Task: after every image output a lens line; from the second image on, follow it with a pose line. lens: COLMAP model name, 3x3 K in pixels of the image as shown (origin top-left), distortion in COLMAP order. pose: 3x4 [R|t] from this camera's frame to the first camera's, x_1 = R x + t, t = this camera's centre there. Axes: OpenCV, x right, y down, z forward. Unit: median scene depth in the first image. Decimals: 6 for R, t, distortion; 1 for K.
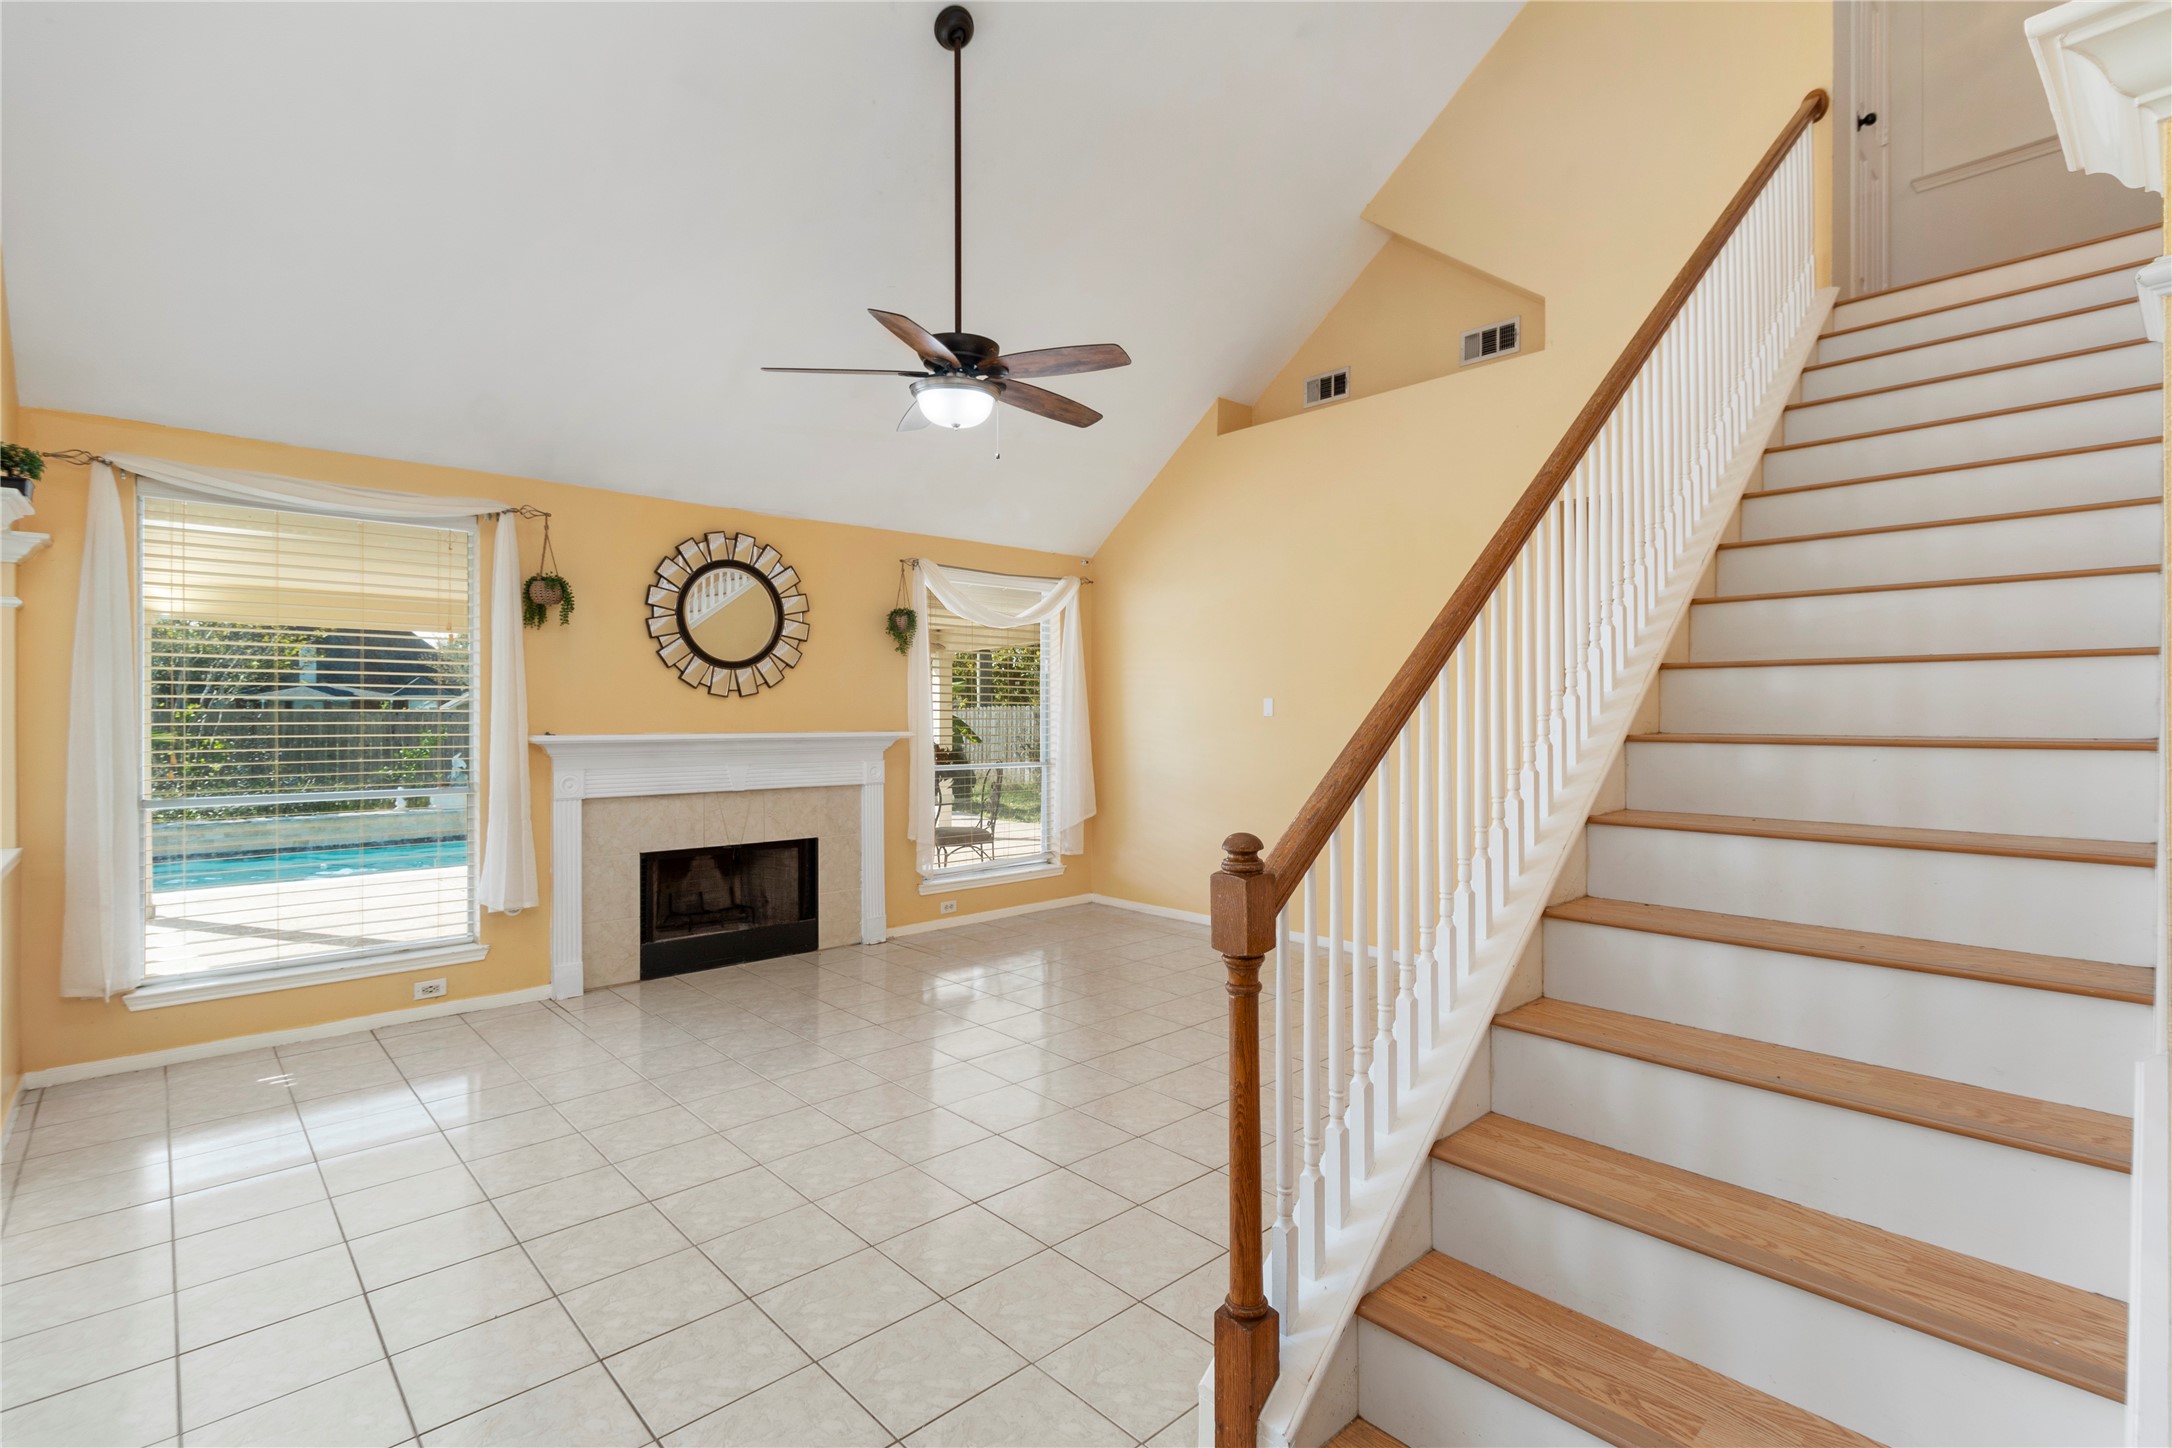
lens RADIAL K [[1008.9, 0, 1129.2], [0, 1008.9, 721.2], [0, 0, 1]] dist [0.003005, -0.002419]
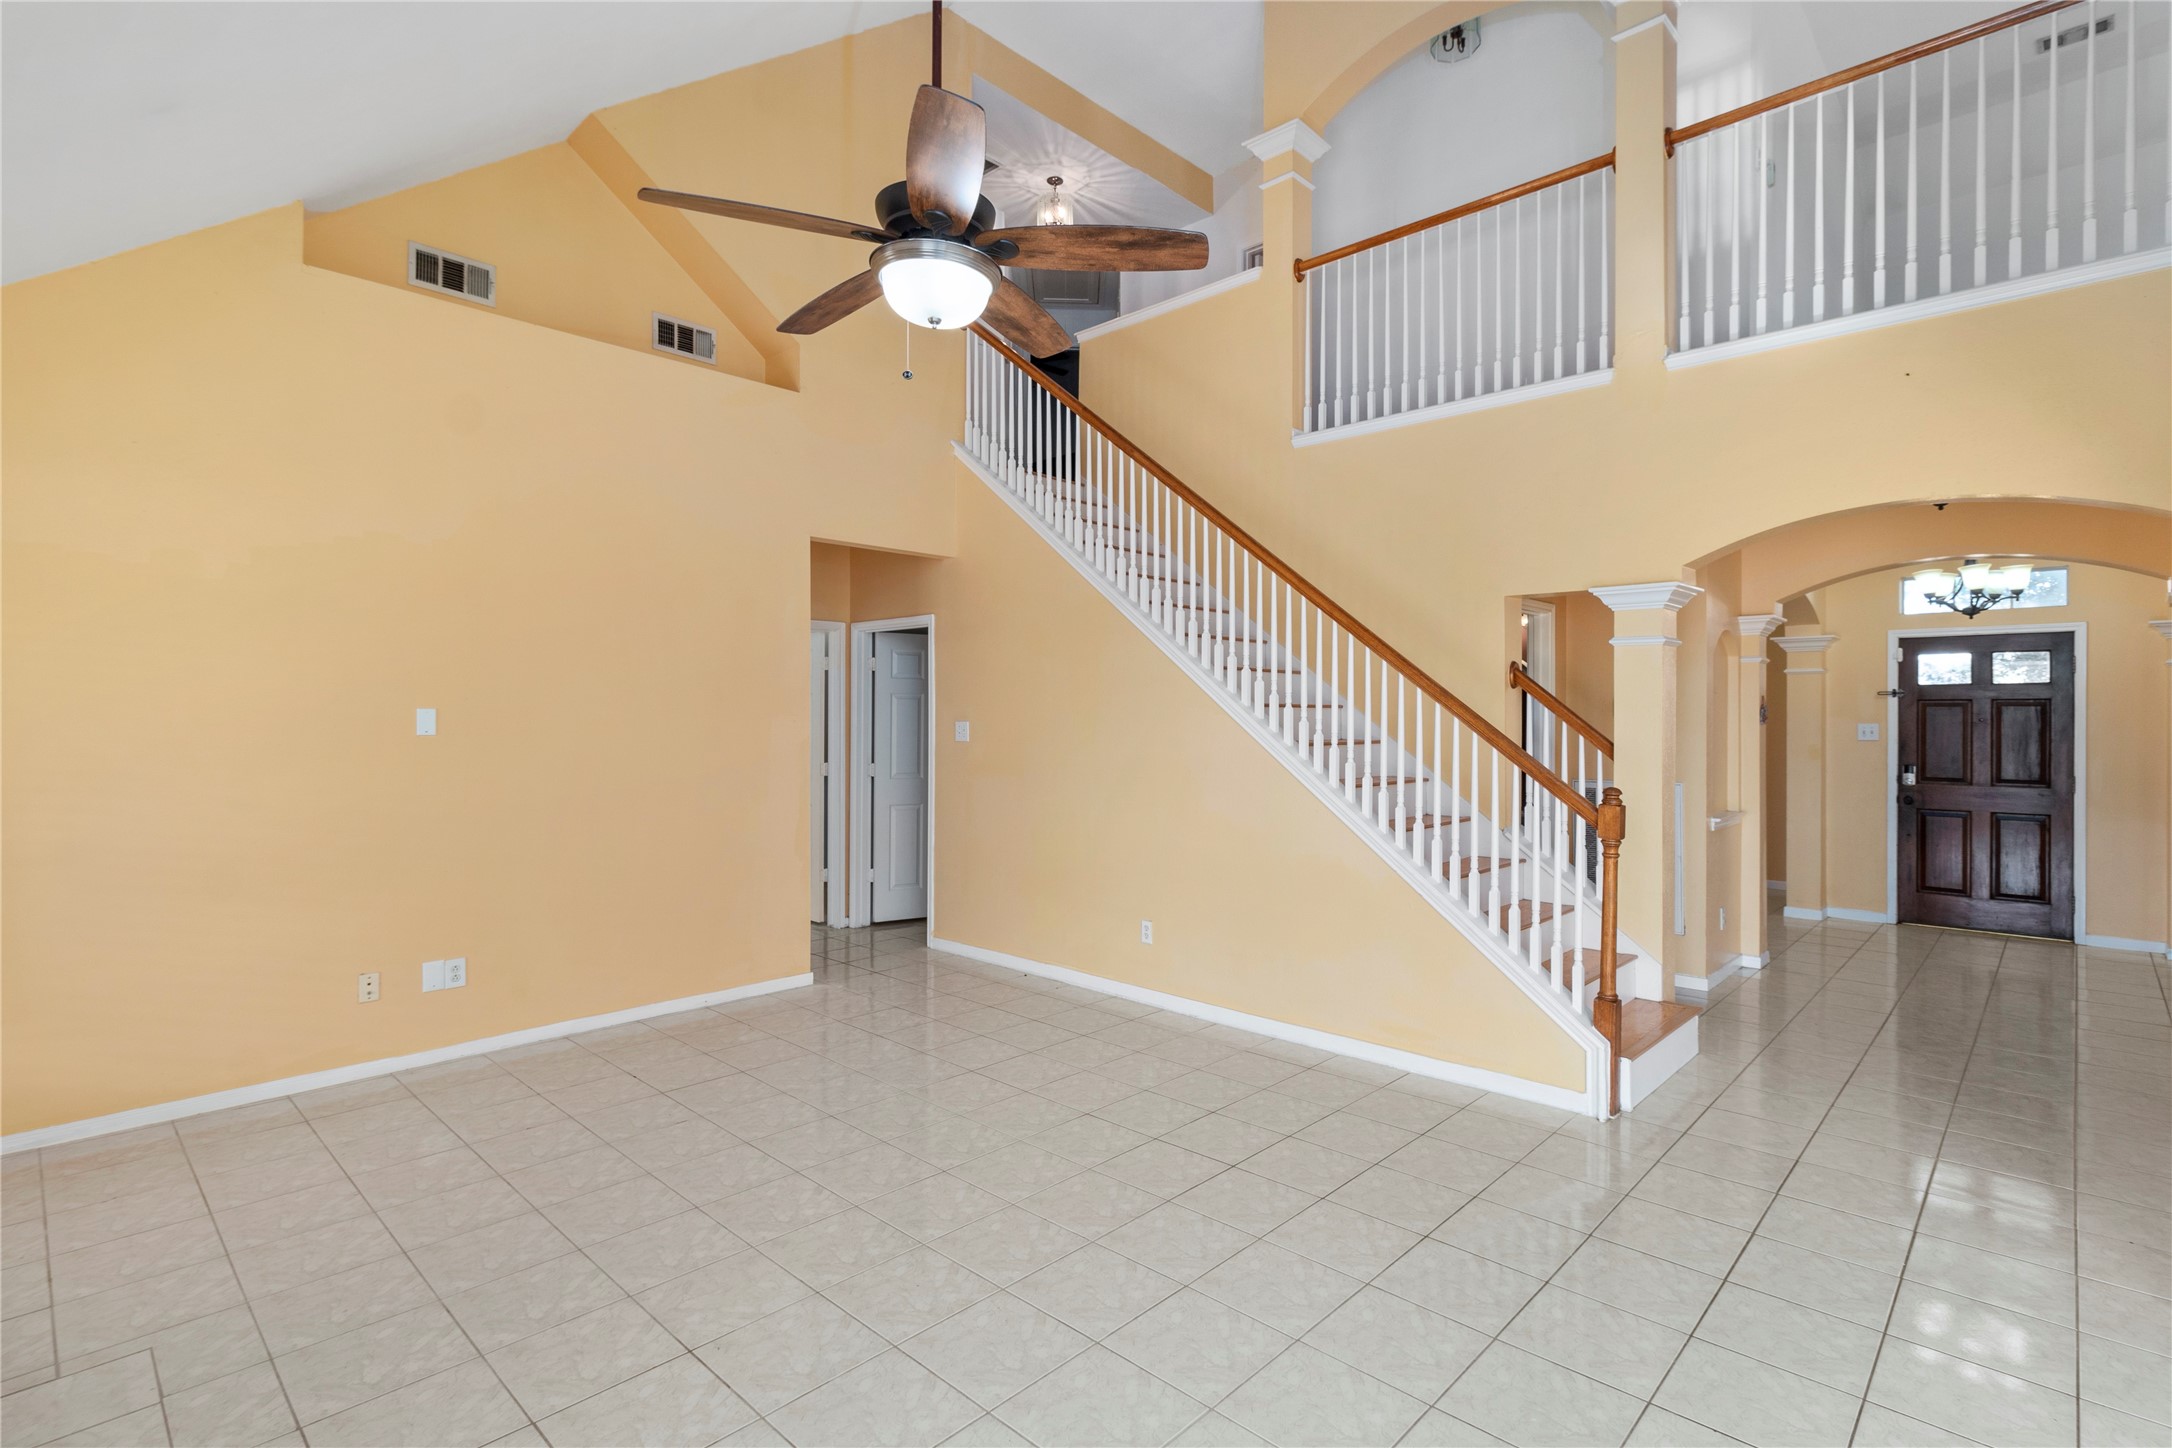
lens RADIAL K [[1030.0, 0, 1092.3], [0, 1030.0, 715.9], [0, 0, 1]] dist [-0.000706, -0.000159]
pose [[-0.061574, 0.004797, 0.998091, -0.620106], [0.001636, 0.999988, -0.004705, -0.014987], [-0.998101, 0.001344, -0.061581, 0.656892]]
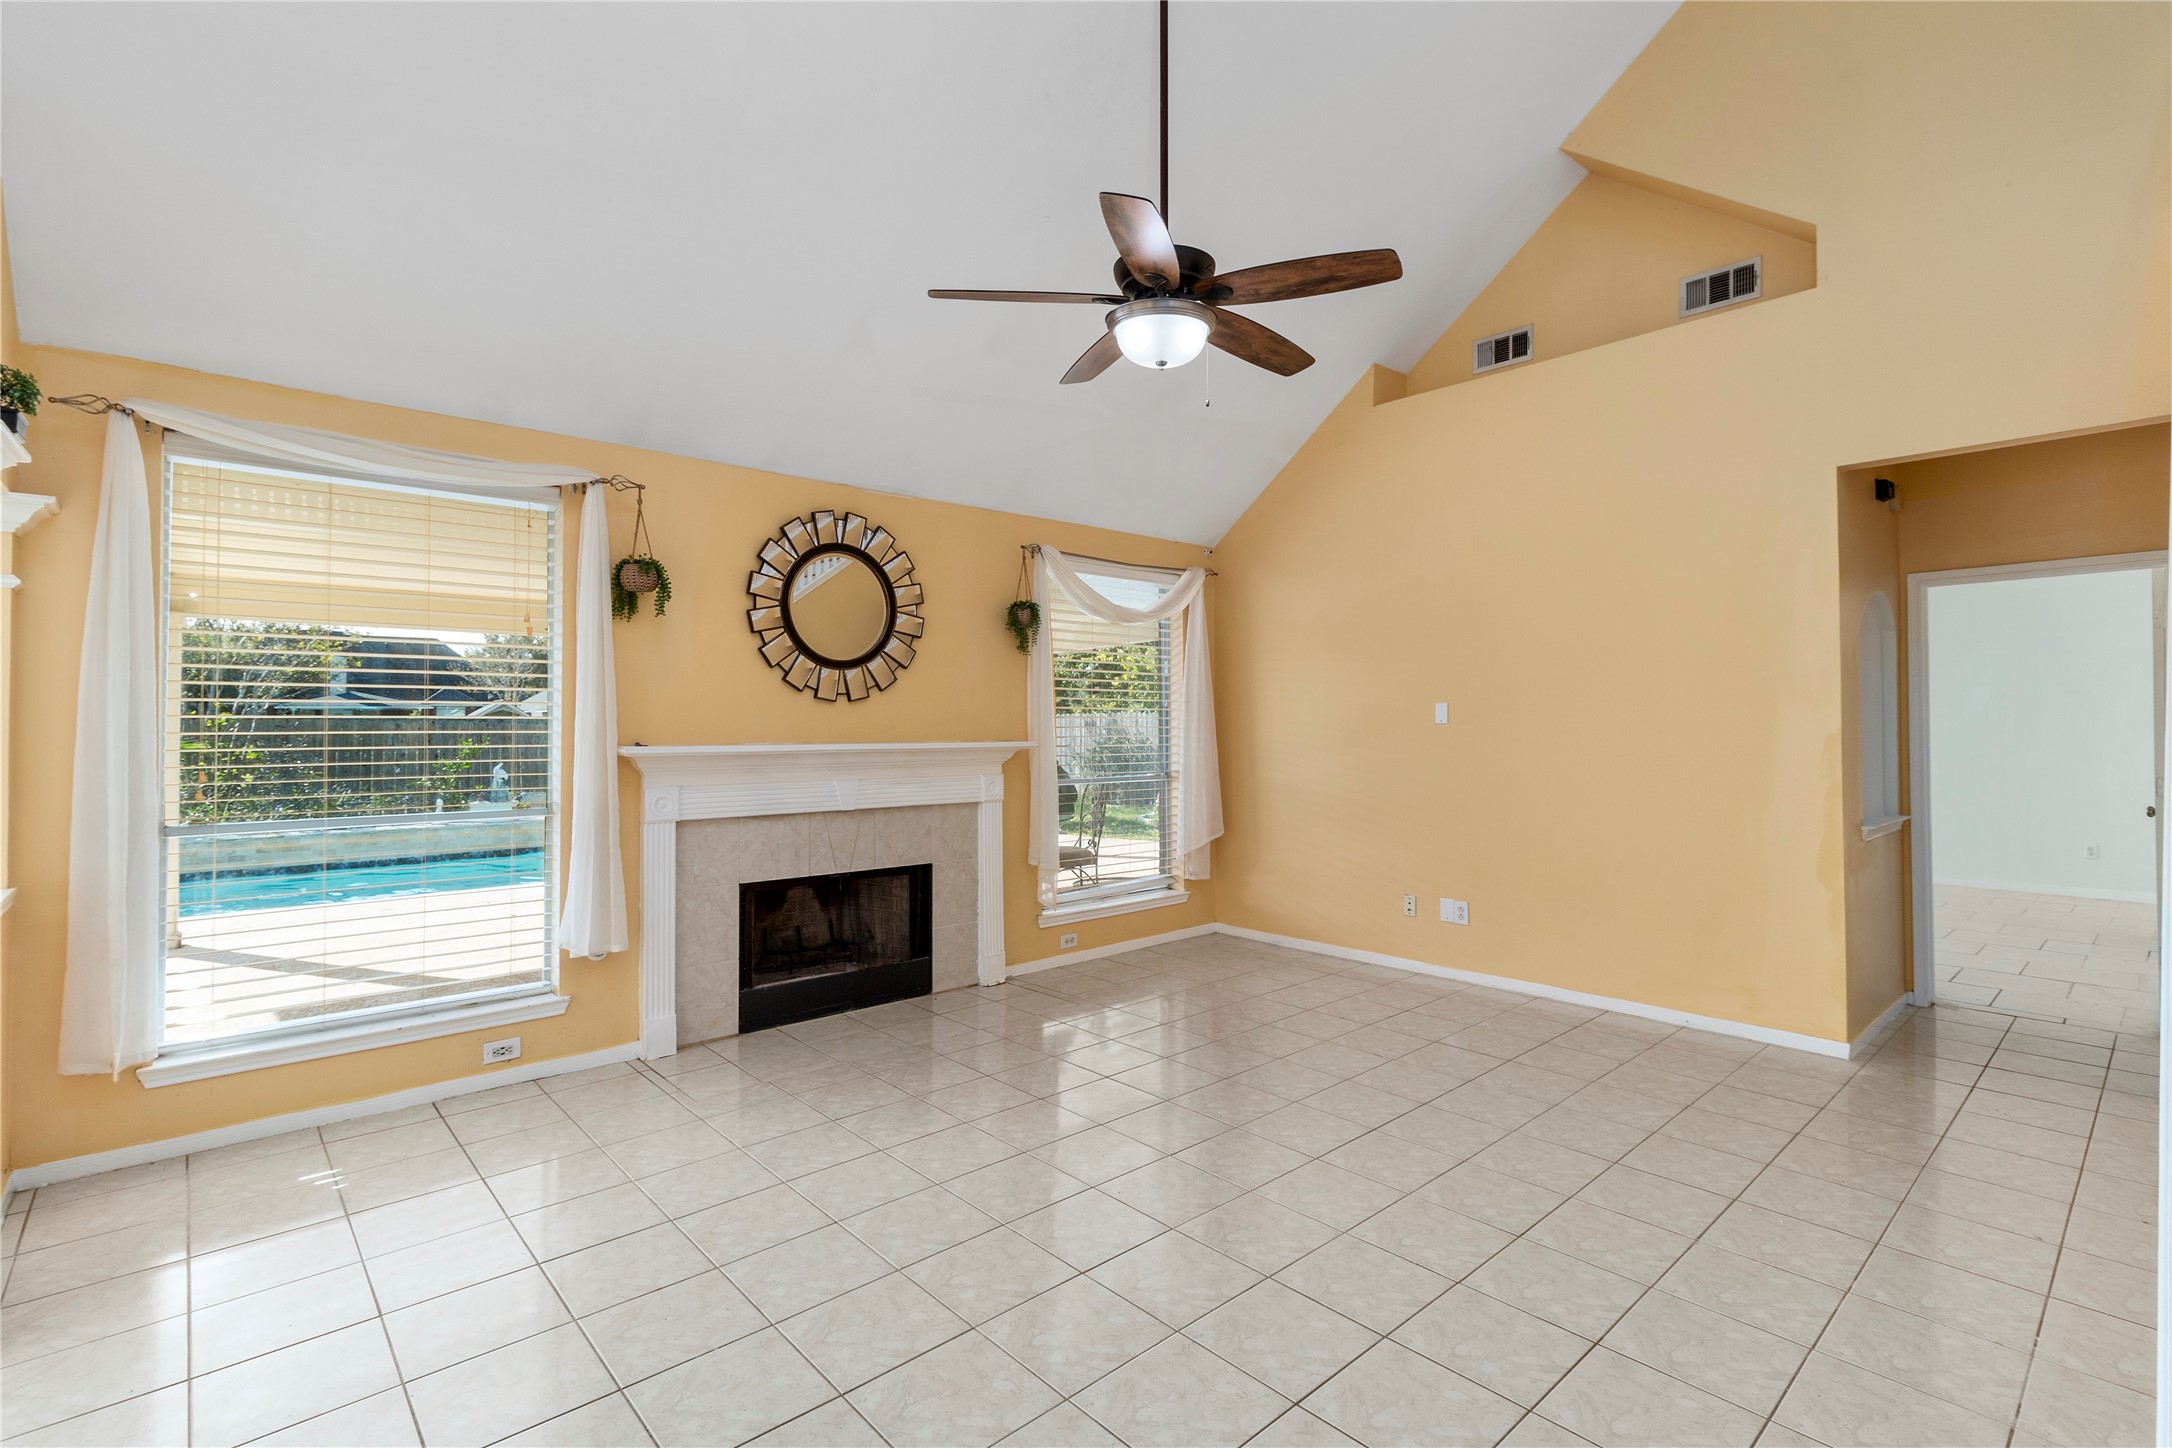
lens RADIAL K [[1008.9, 0, 1127.2], [0, 1008.9, 710.4], [0, 0, 1]] dist [0.003005, -0.002419]
pose [[0.999855, -0.001148, -0.017009, -0.129681], [0.000799, 0.999789, -0.020549, 0.001561], [0.017029, 0.020532, 0.999644, 0.136858]]
